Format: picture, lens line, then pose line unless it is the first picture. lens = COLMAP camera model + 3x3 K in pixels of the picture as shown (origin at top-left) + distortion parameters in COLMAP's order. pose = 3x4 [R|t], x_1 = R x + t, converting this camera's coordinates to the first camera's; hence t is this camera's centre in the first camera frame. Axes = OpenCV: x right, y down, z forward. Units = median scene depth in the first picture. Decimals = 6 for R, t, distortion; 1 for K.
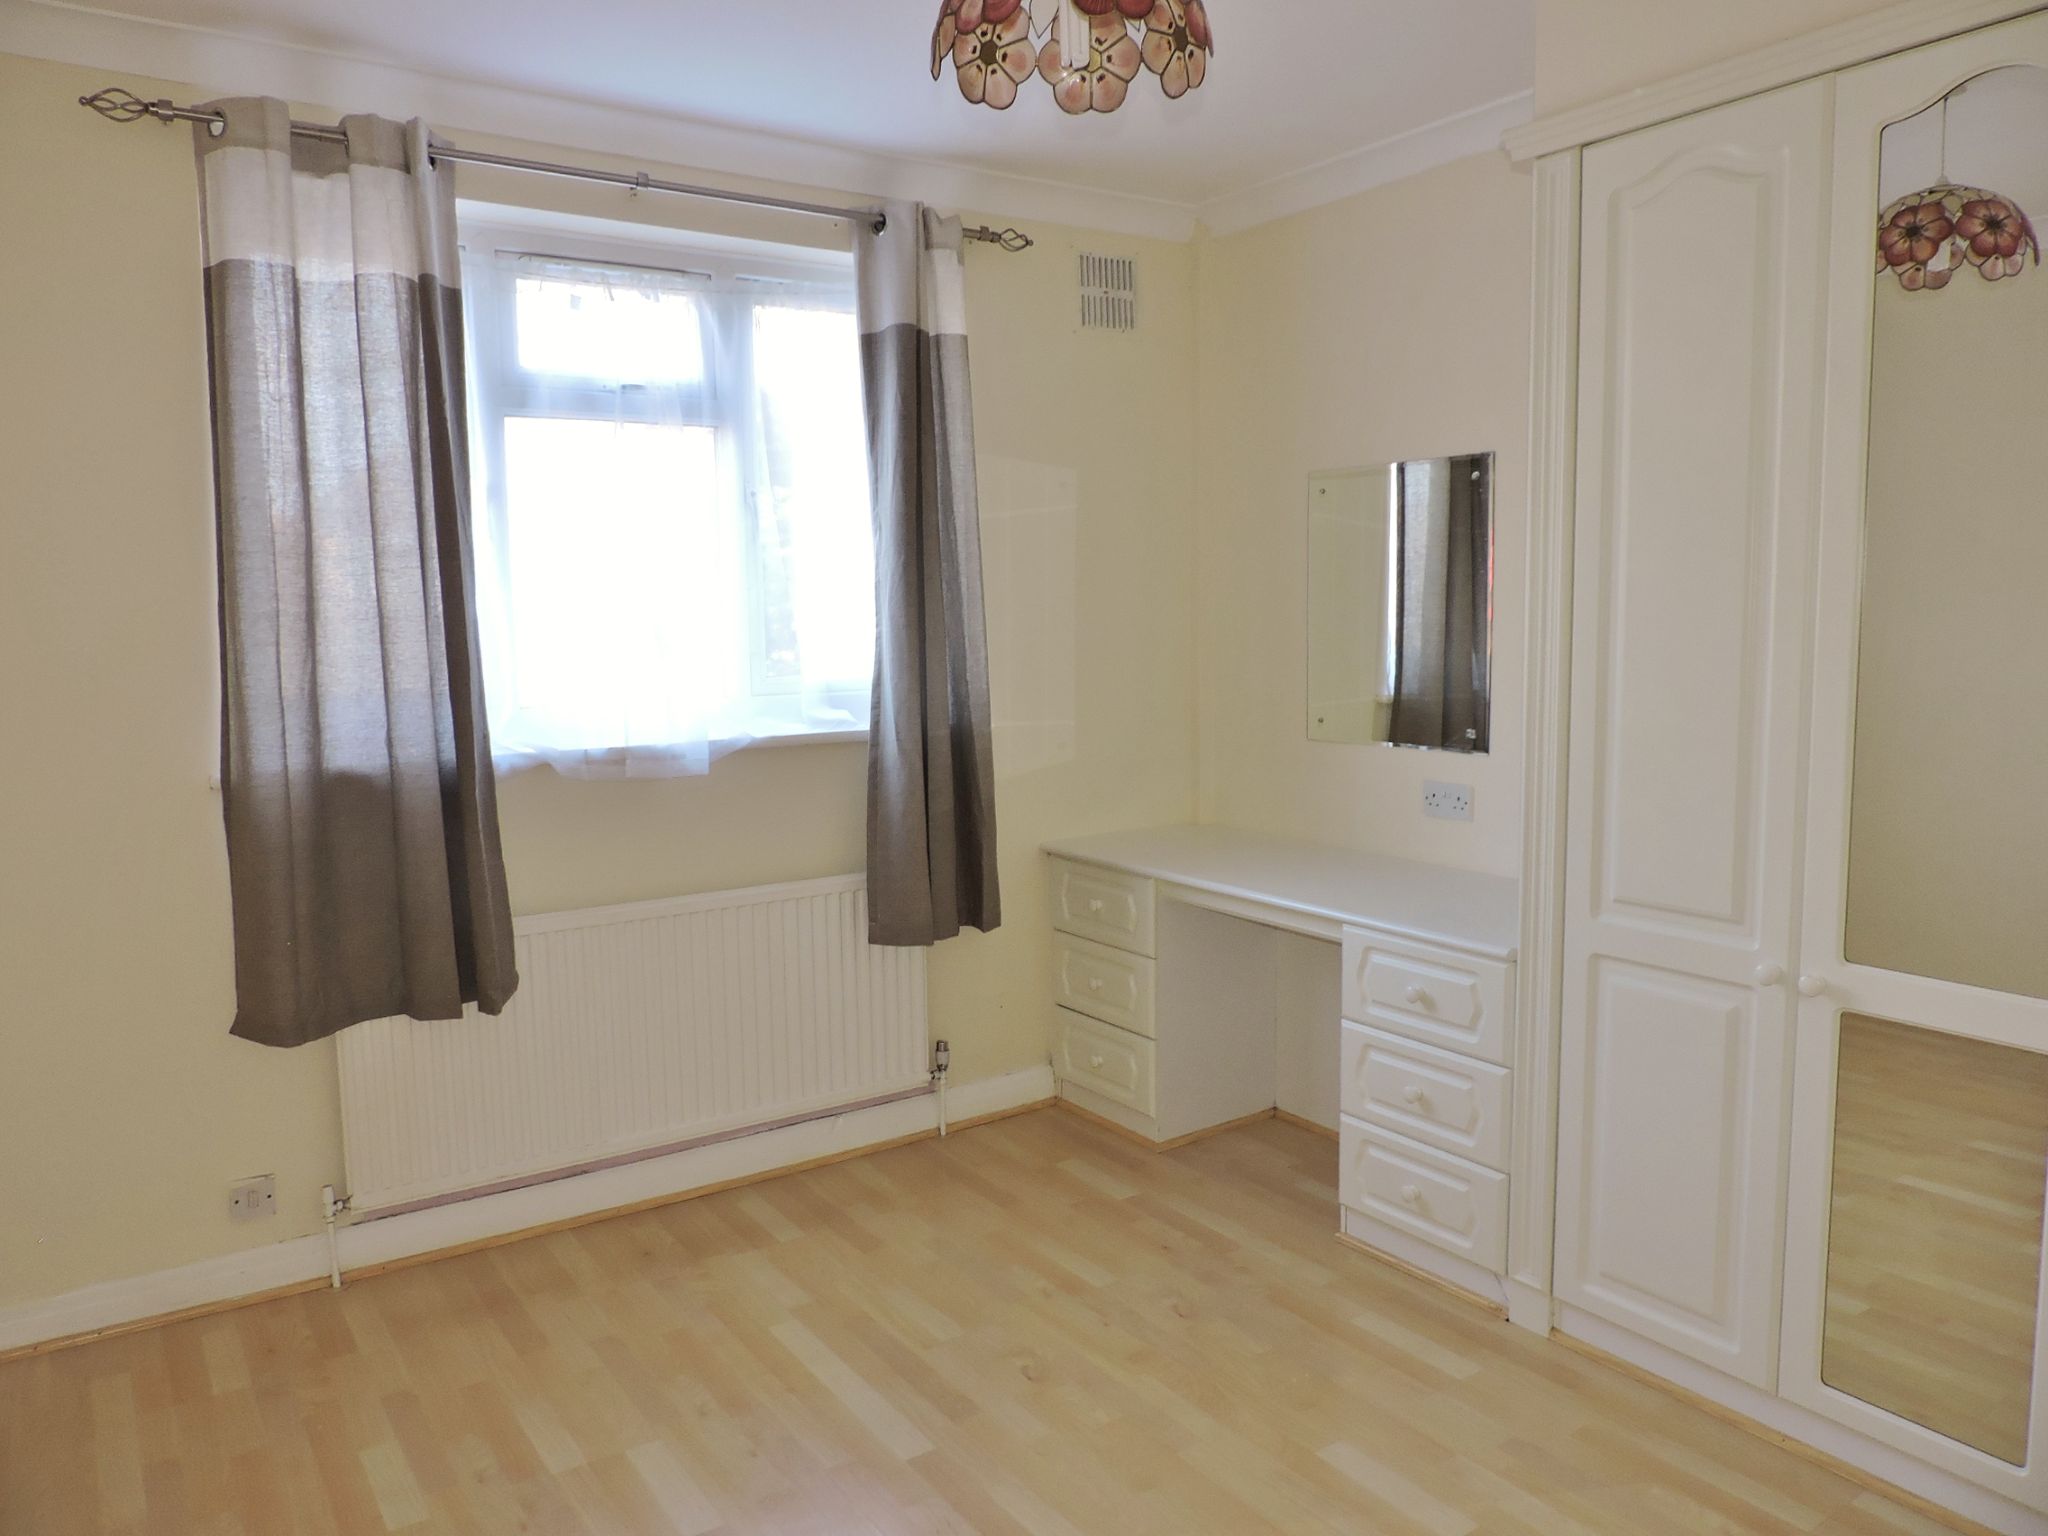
lens RADIAL K [[1469.7, 0, 1018.4], [0, 1469.7, 767.6], [0, 0, 1]] dist [-0.008874, -0.004246]
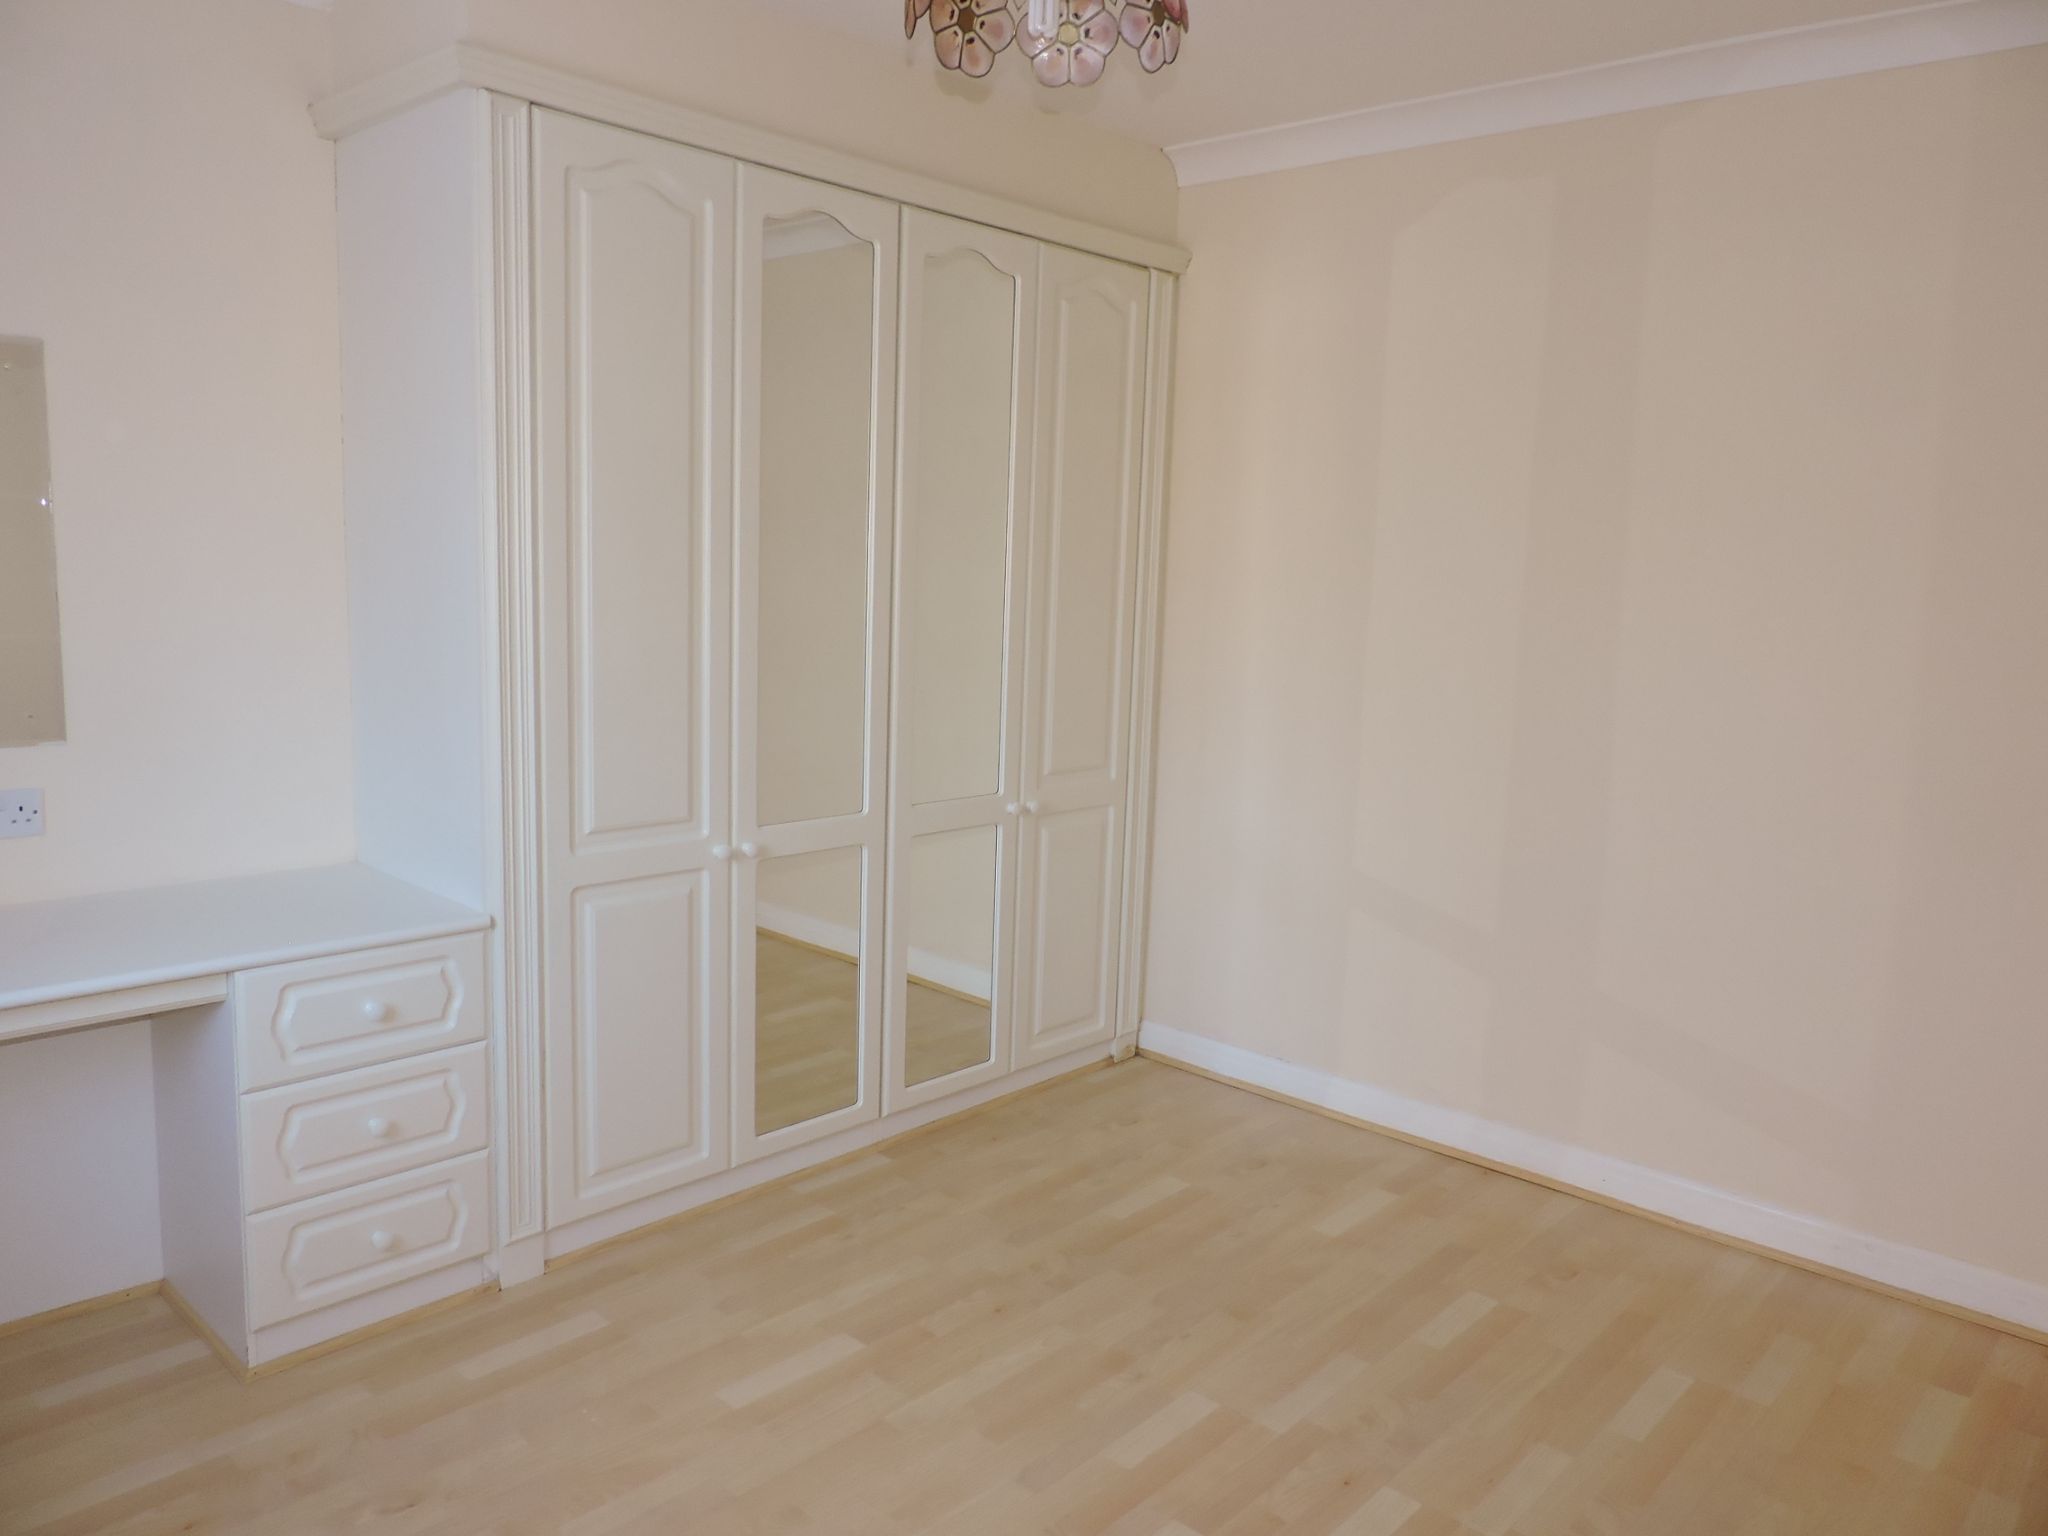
lens RADIAL K [[1469.7, 0, 1017.5], [0, 1469.7, 767.4], [0, 0, 1]] dist [-0.008874, -0.004246]
pose [[-0.229730, -0.129253, 0.964634, -0.695062], [0.079681, 0.985317, 0.151001, -0.094092], [-0.969987, 0.111552, -0.216058, 0.903596]]
